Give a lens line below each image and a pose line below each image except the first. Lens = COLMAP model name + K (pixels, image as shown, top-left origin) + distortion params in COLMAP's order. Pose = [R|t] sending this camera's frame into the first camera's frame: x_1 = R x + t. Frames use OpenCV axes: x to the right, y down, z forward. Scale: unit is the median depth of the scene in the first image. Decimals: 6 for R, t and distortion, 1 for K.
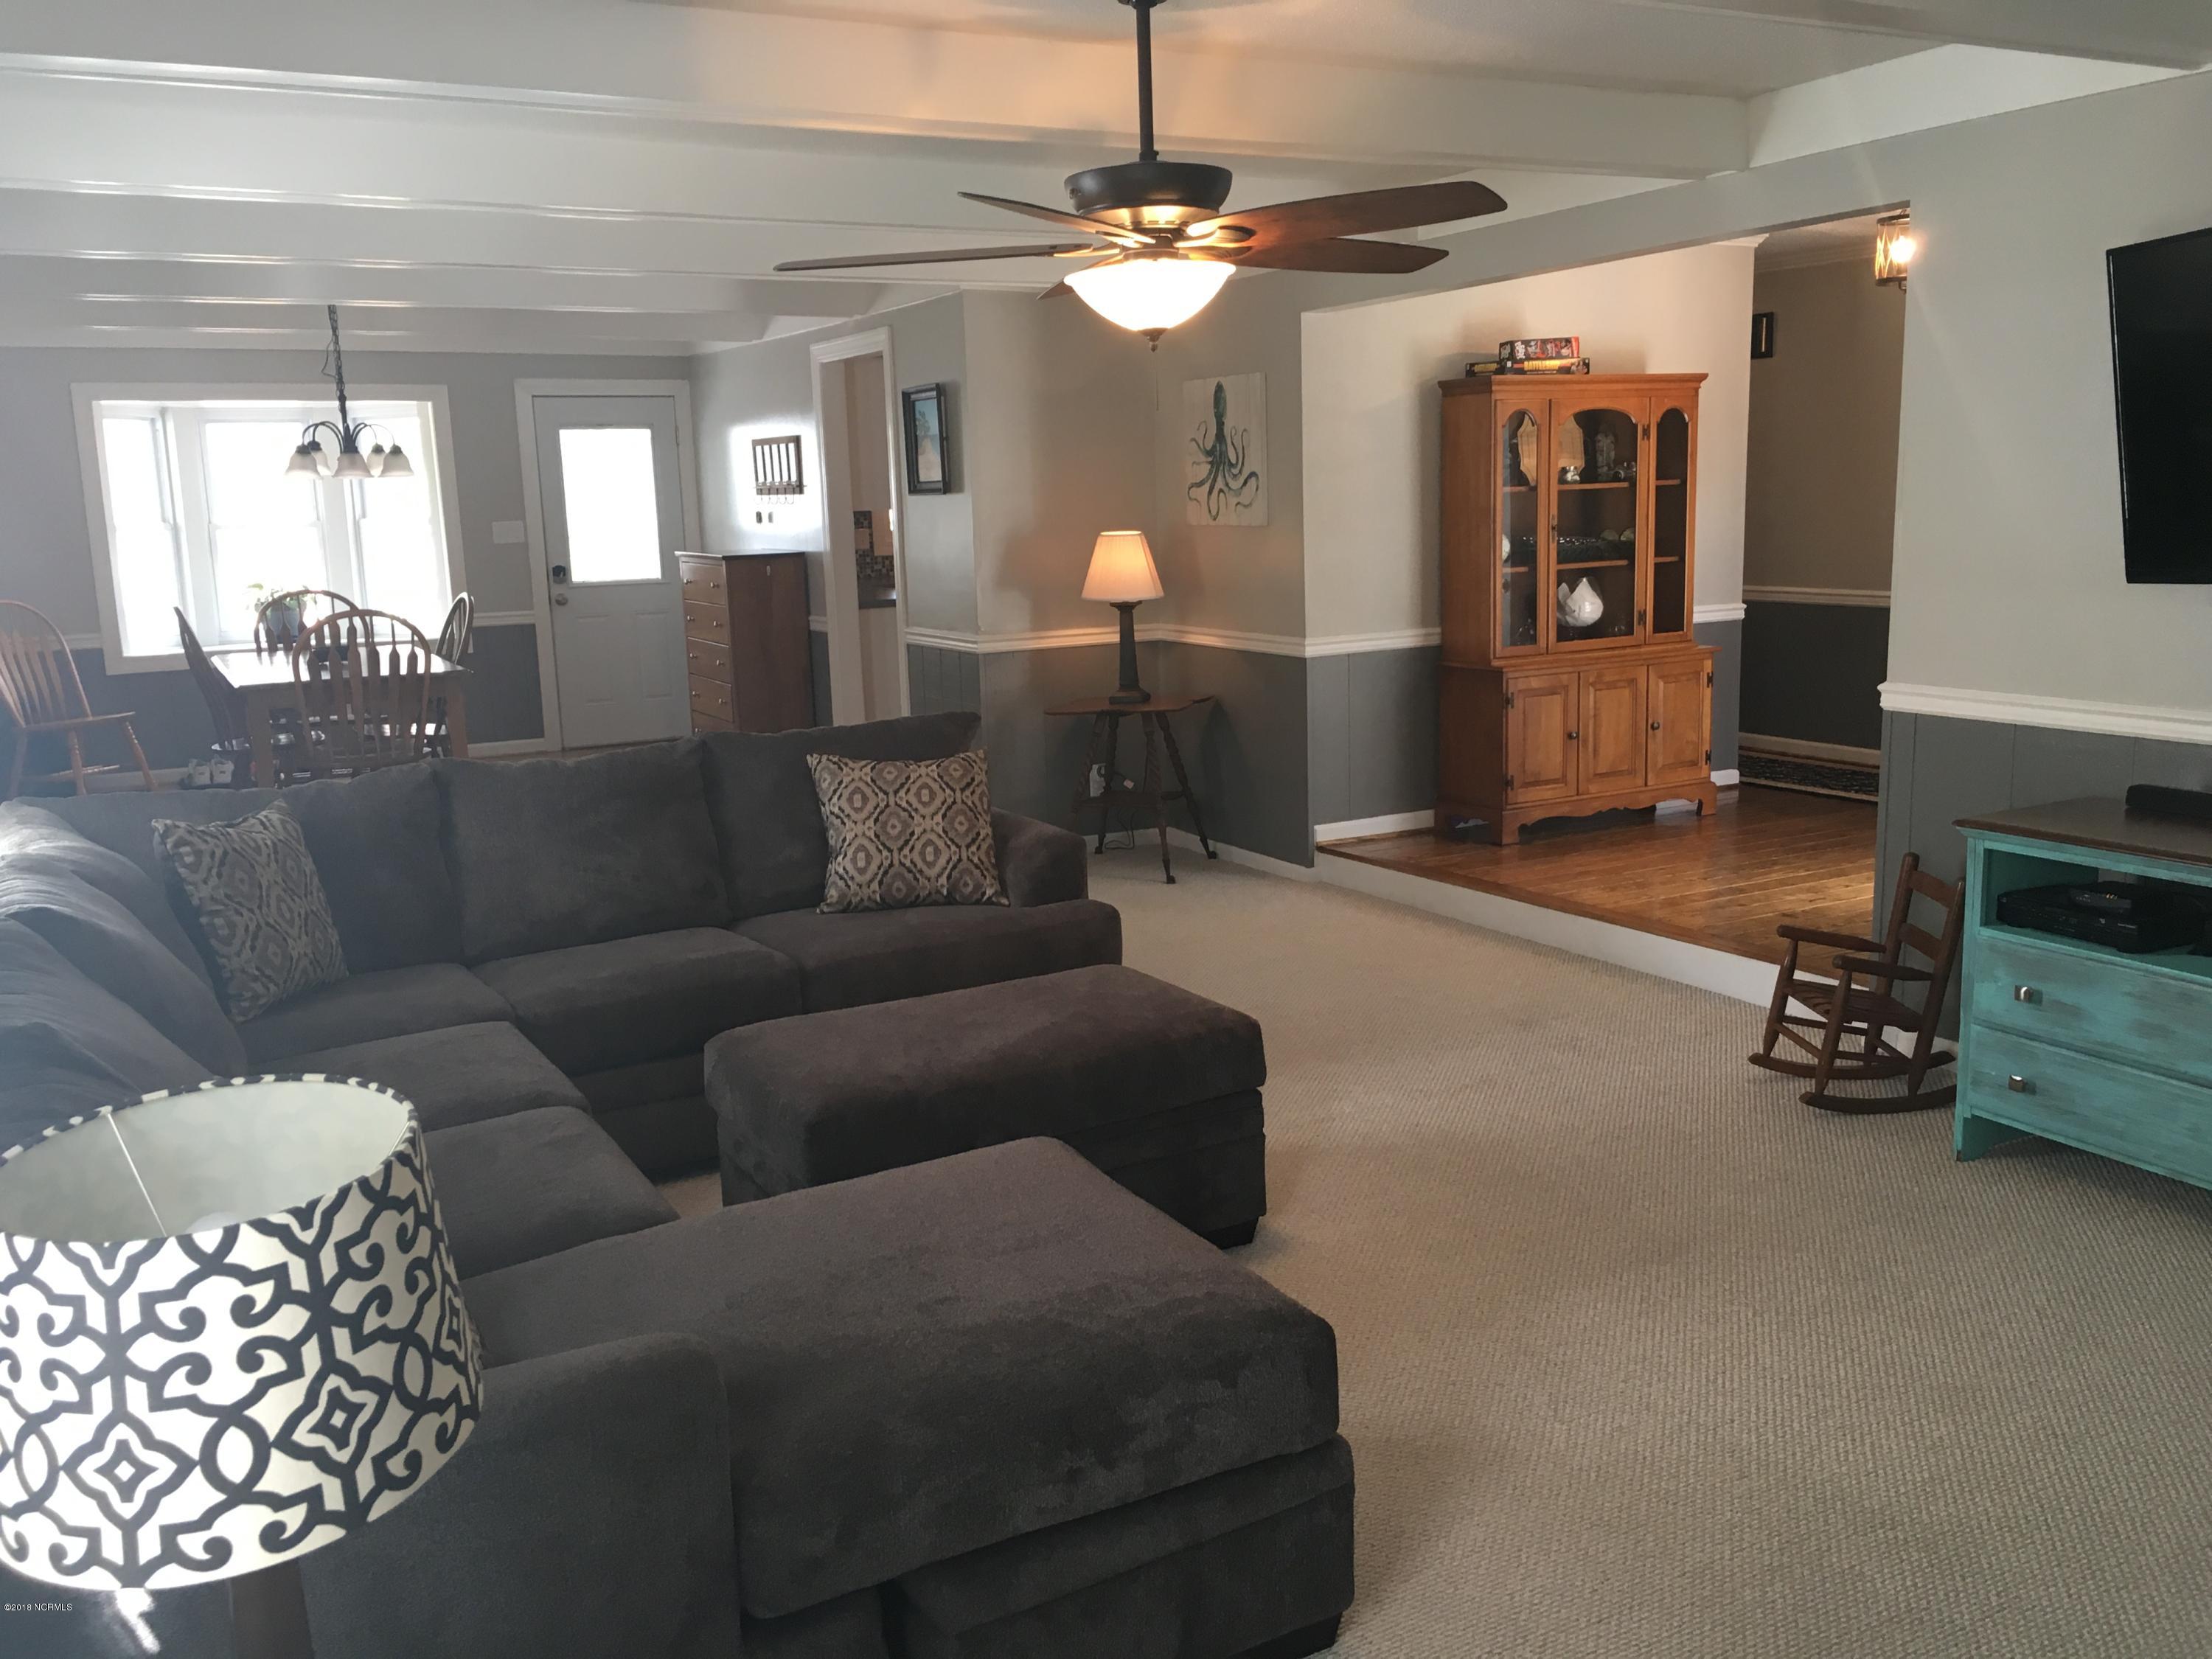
lens RADIAL K [[1874.8, 0, 1104.9], [0, 1874.8, 822.0], [0, 0, 1]] dist [0.052391, -0.062999]
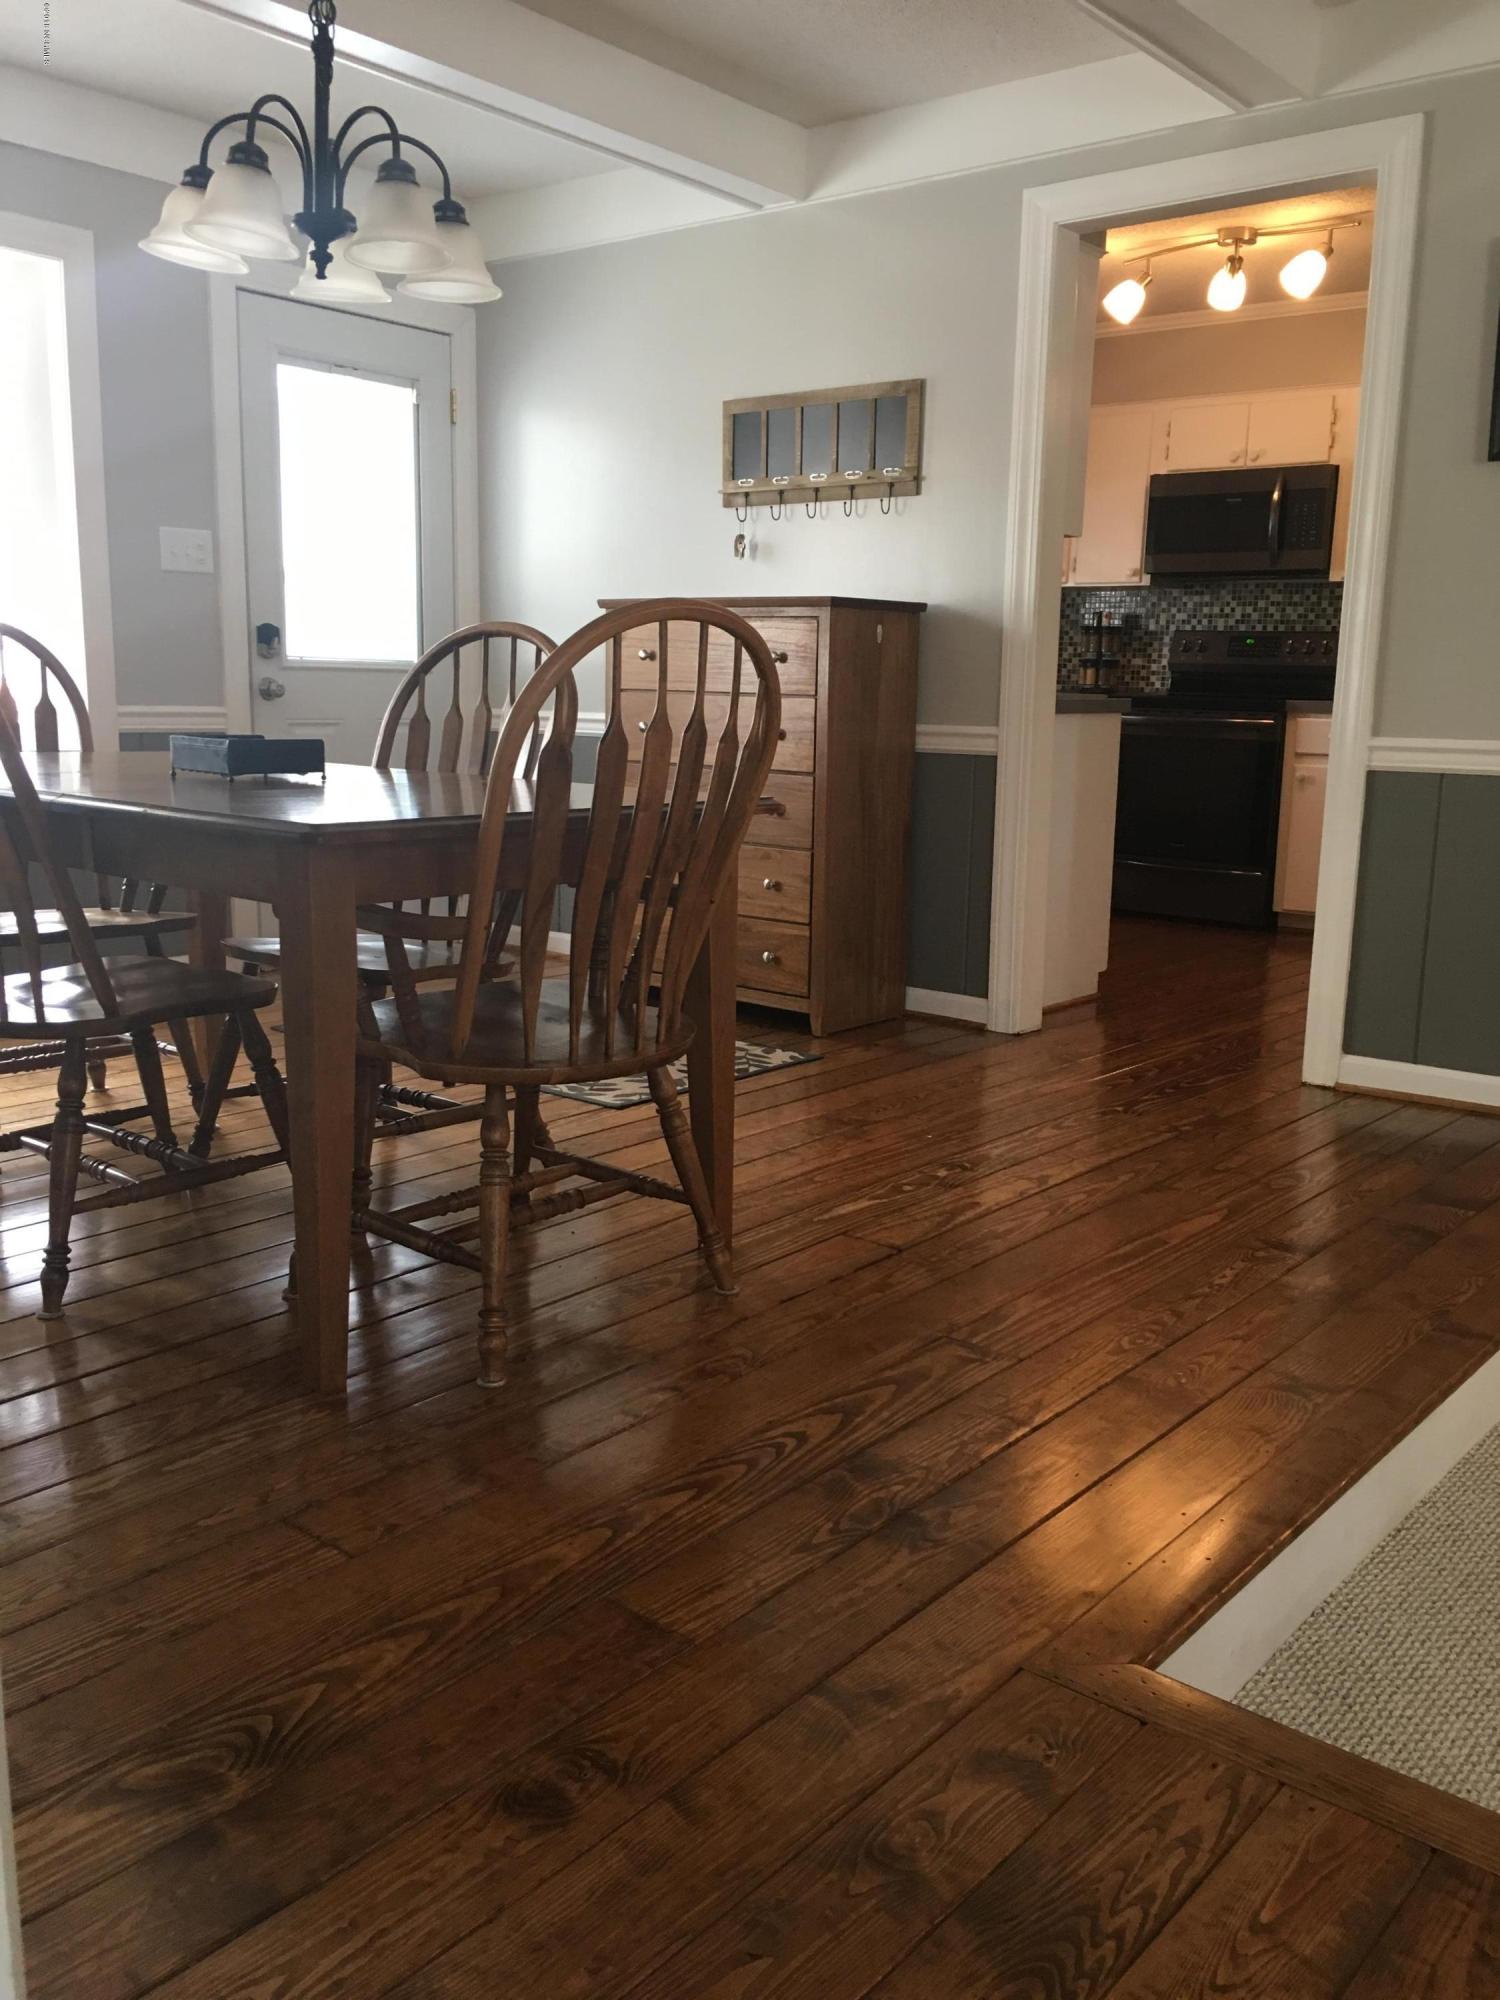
lens RADIAL K [[1695.1, 0, 738.6], [0, 1695.1, 996.9], [0, 0, 1]] dist [0.052391, -0.062999]
pose [[0.937583, -0.009911, 0.347621, -0.336374], [0.009965, 0.999949, 0.001632, -0.031620], [-0.347619, 0.001934, 0.937634, 0.512362]]
